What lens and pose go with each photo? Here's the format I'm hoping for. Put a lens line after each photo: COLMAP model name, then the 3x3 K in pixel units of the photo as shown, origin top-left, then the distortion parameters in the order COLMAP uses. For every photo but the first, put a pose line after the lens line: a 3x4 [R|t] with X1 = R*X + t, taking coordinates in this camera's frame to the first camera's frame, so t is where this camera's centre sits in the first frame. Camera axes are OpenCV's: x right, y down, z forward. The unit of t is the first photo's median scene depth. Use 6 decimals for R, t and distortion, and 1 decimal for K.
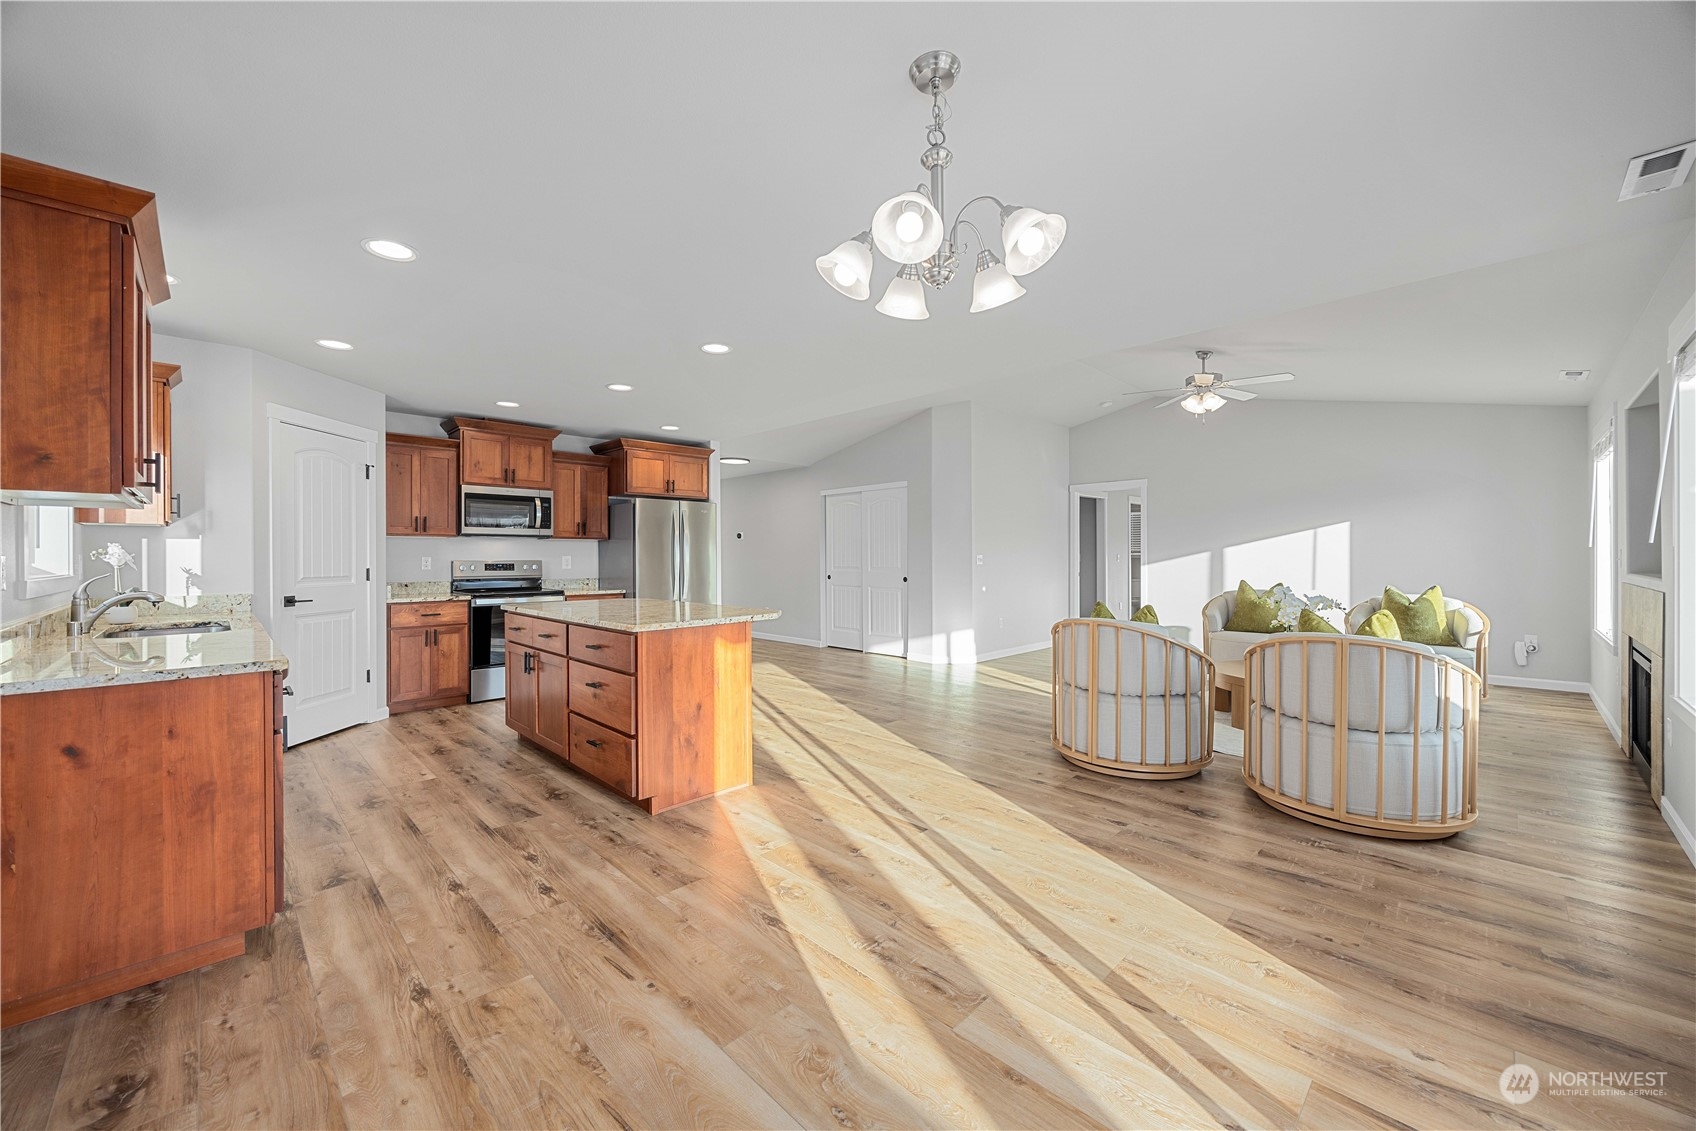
lens RADIAL K [[643.3, 0, 847.6], [0, 643.3, 556.7], [0, 0, 1]] dist [-0.003293, -0.000168]
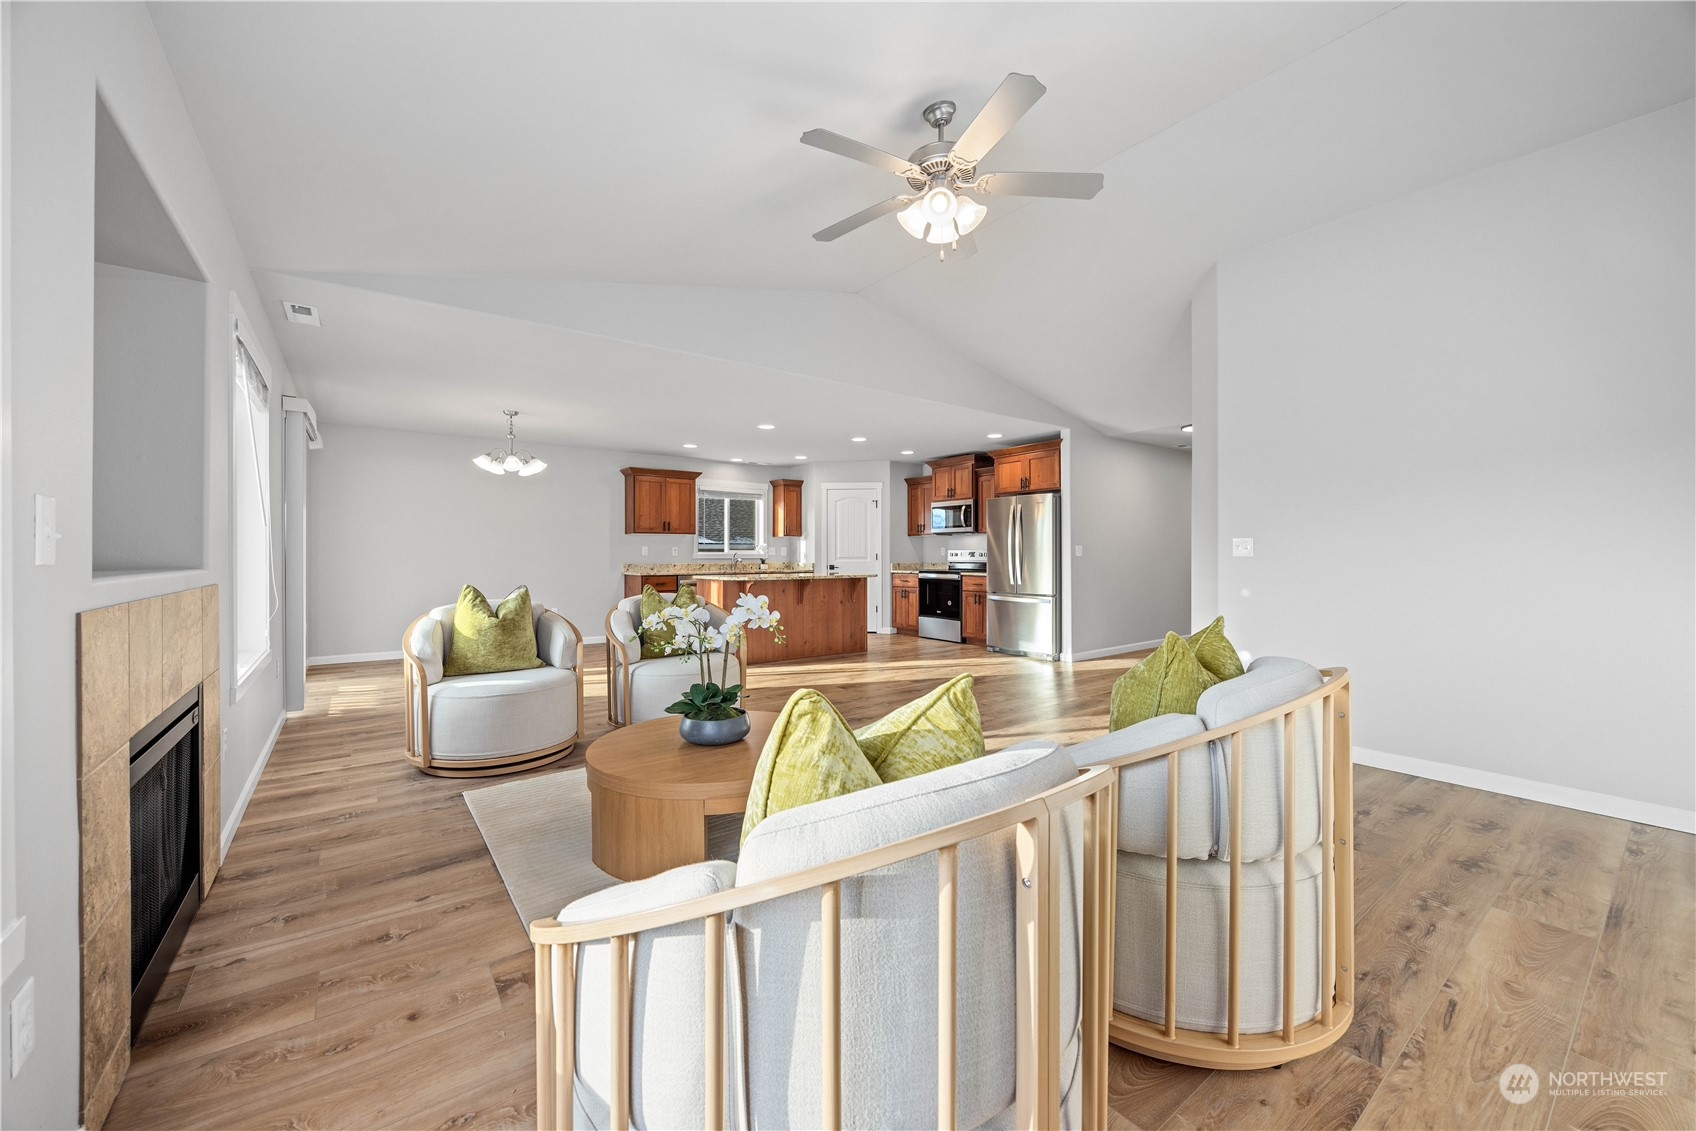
lens RADIAL K [[643.3, 0, 840.3], [0, 643.3, 553.8], [0, 0, 1]] dist [-0.003293, -0.000168]
pose [[-0.135280, 0.003052, -0.990803, 1.372519], [0.002312, 0.999994, 0.002765, 0.014891], [0.990805, -0.001917, -0.135286, 1.319644]]
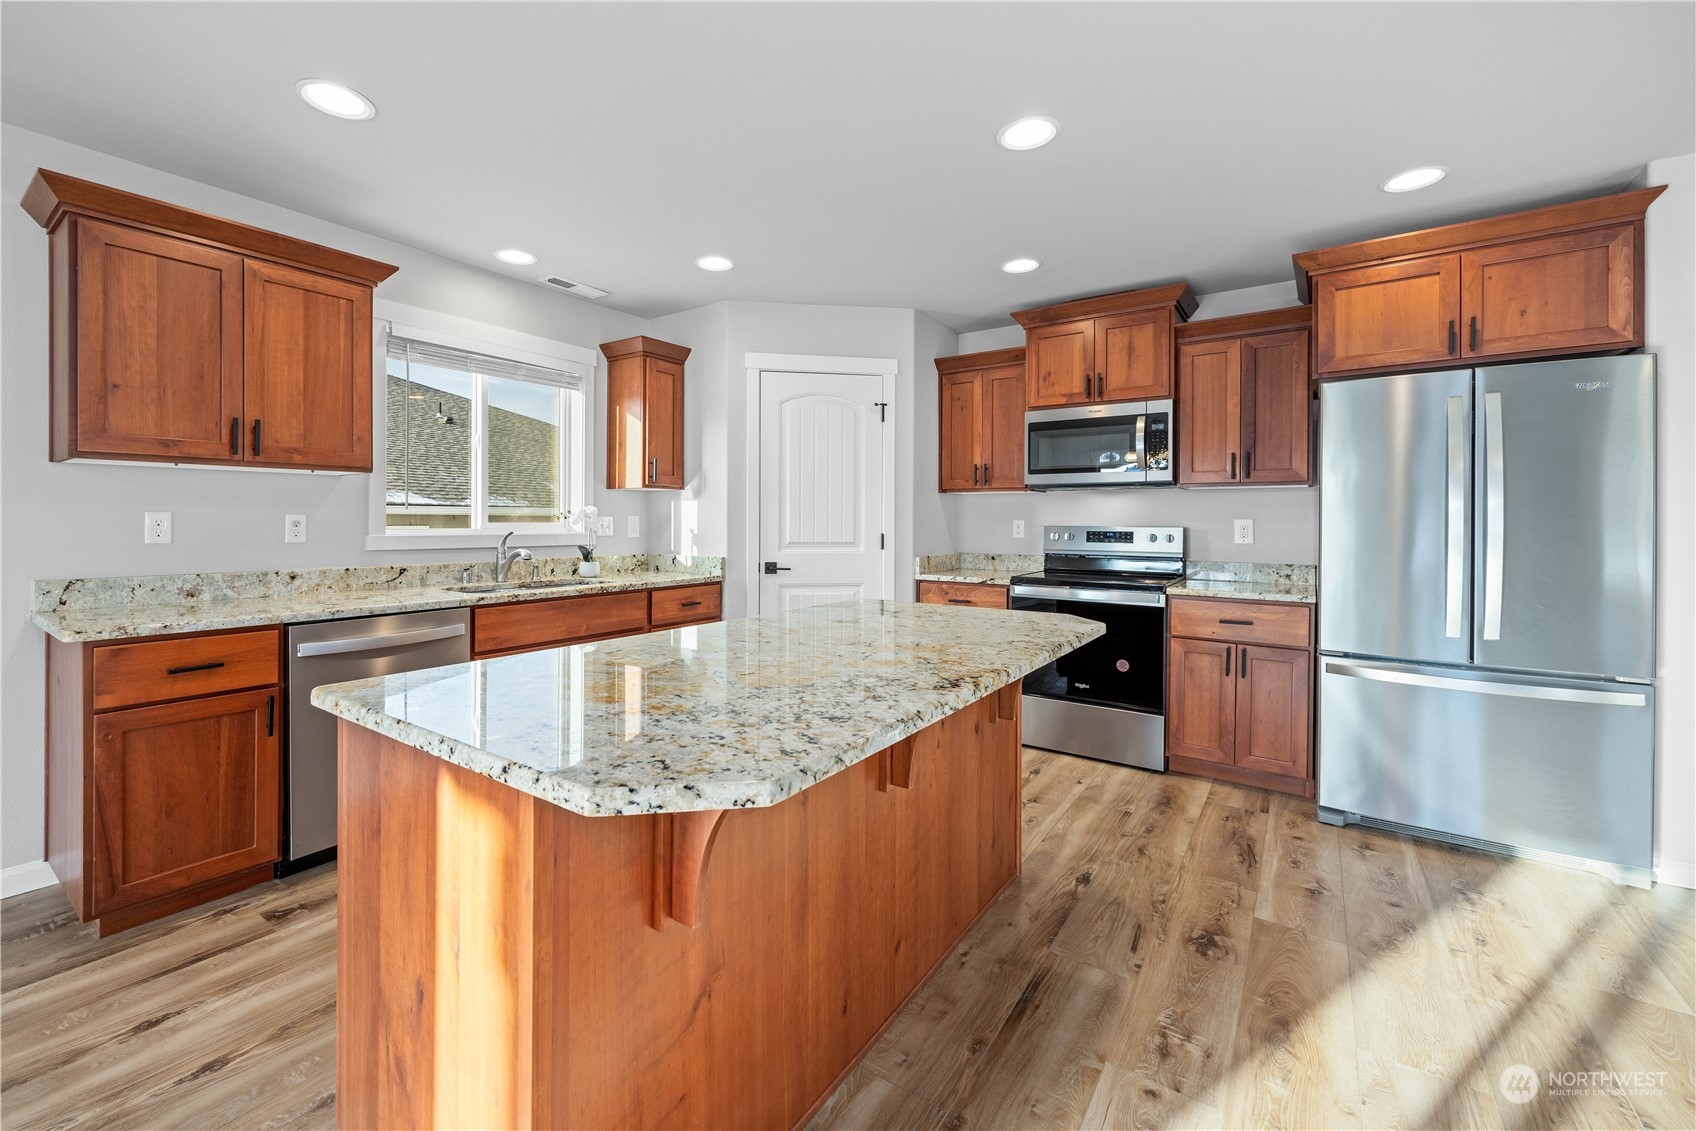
lens RADIAL K [[694.1, 0, 810.7], [0, 694.1, 528.5], [0, 0, 1]] dist [-0.003800, 0.000198]
pose [[0.162304, 0.014347, -0.986637, 0.101944], [-0.005467, 0.999892, 0.013641, 0.000312], [0.986726, 0.003180, 0.162365, 0.883153]]
